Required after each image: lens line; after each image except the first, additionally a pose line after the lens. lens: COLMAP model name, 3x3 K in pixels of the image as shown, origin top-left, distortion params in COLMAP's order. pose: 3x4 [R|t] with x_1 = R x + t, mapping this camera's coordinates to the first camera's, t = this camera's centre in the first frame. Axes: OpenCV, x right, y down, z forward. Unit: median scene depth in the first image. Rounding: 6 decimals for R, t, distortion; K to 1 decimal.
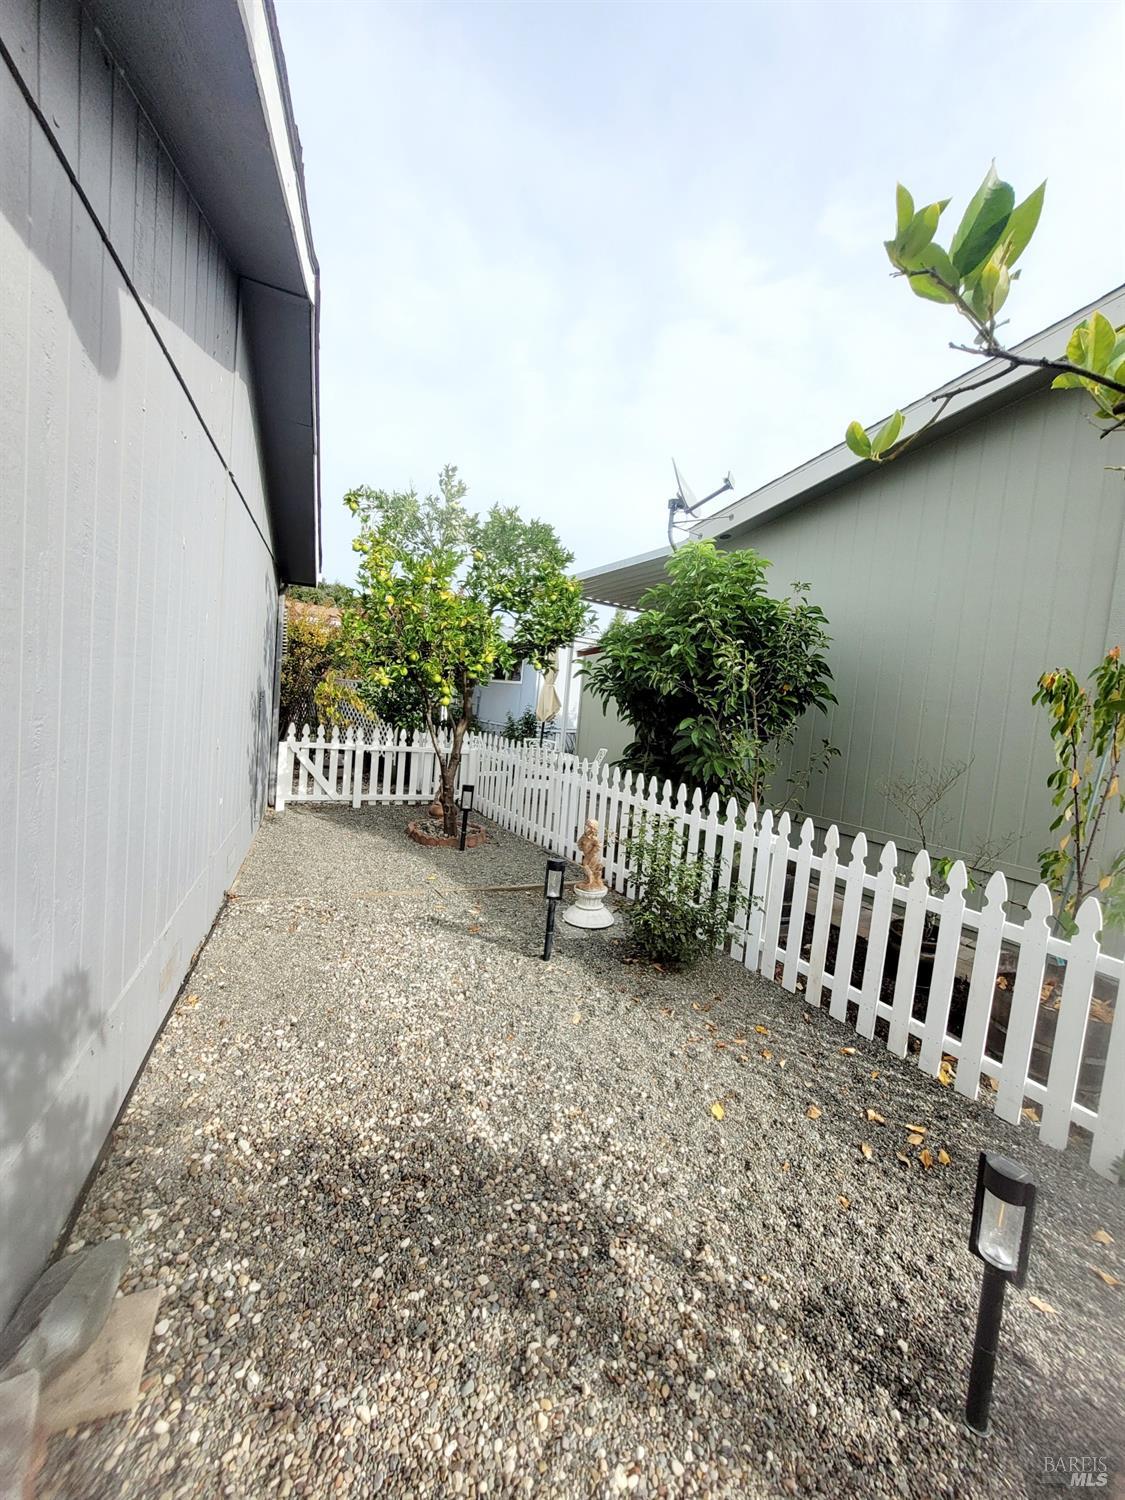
lens RADIAL K [[584.9, 0, 569.9], [0, 584.9, 731.6], [0, 0, 1]] dist [-0.000340, -0.000361]
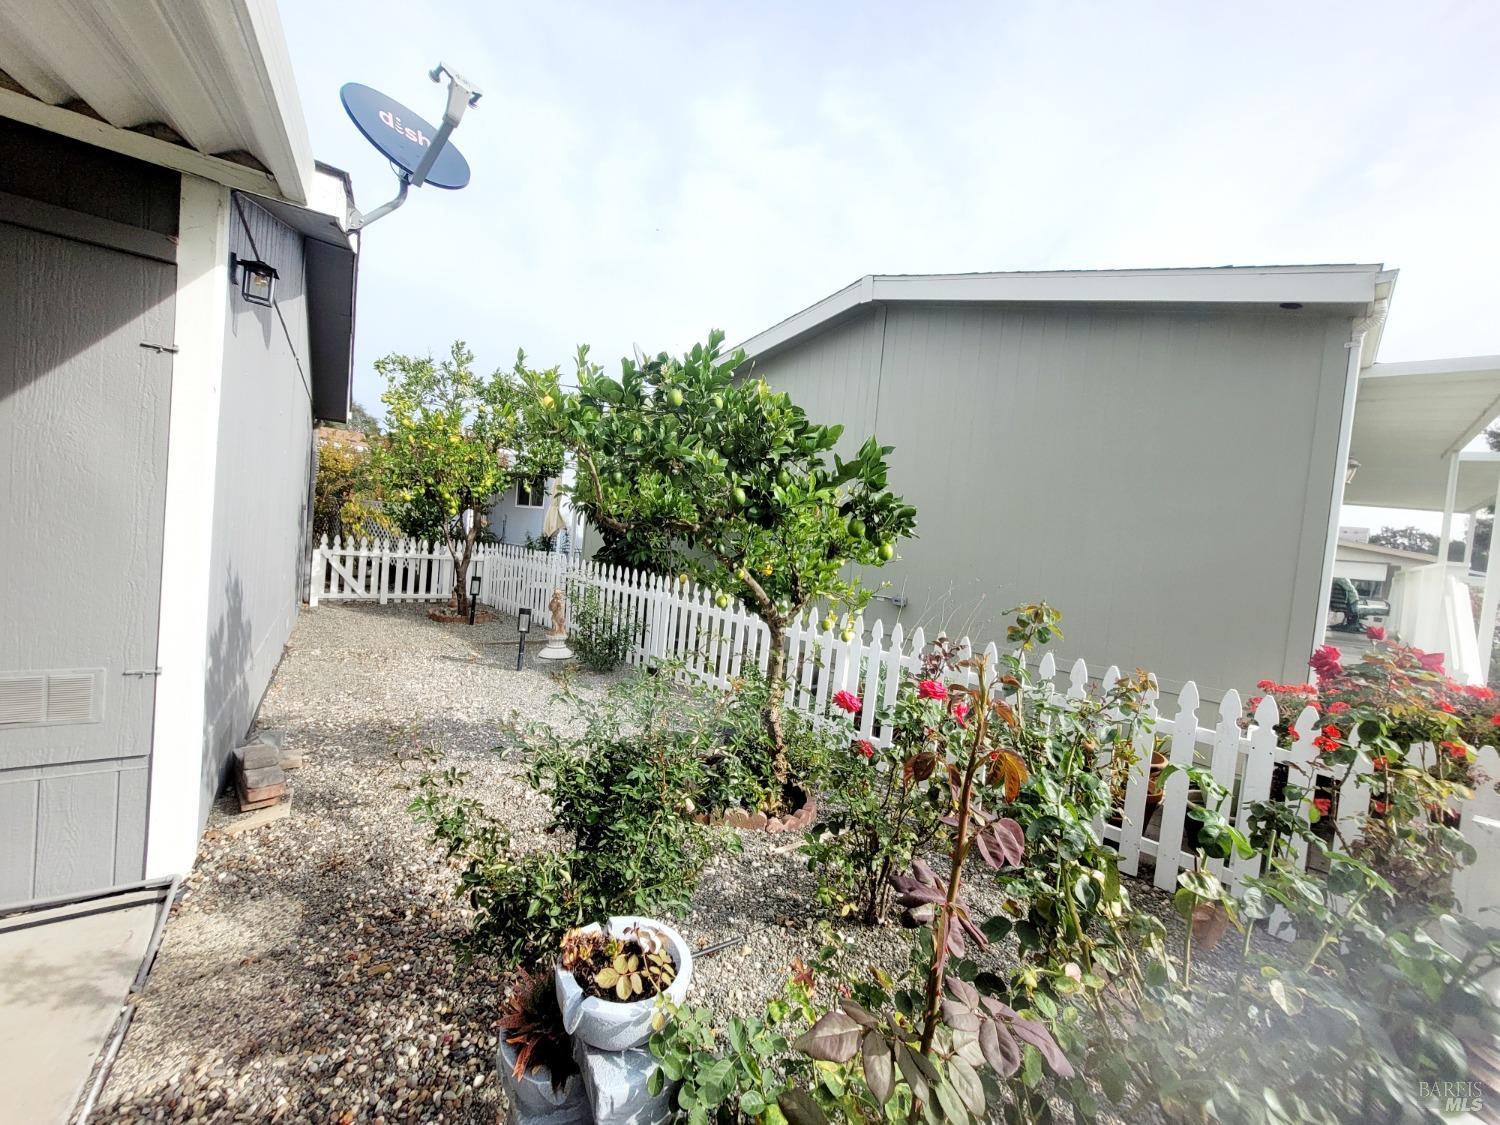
lens RADIAL K [[584.9, 0, 745.4], [0, 584.9, 558.4], [0, 0, 1]] dist [-0.000340, -0.000361]
pose [[0.977106, -0.008048, 0.212603, 0.135550], [0.009537, 0.999937, -0.005981, 0.057930], [-0.212541, 0.007871, 0.977120, -0.418534]]
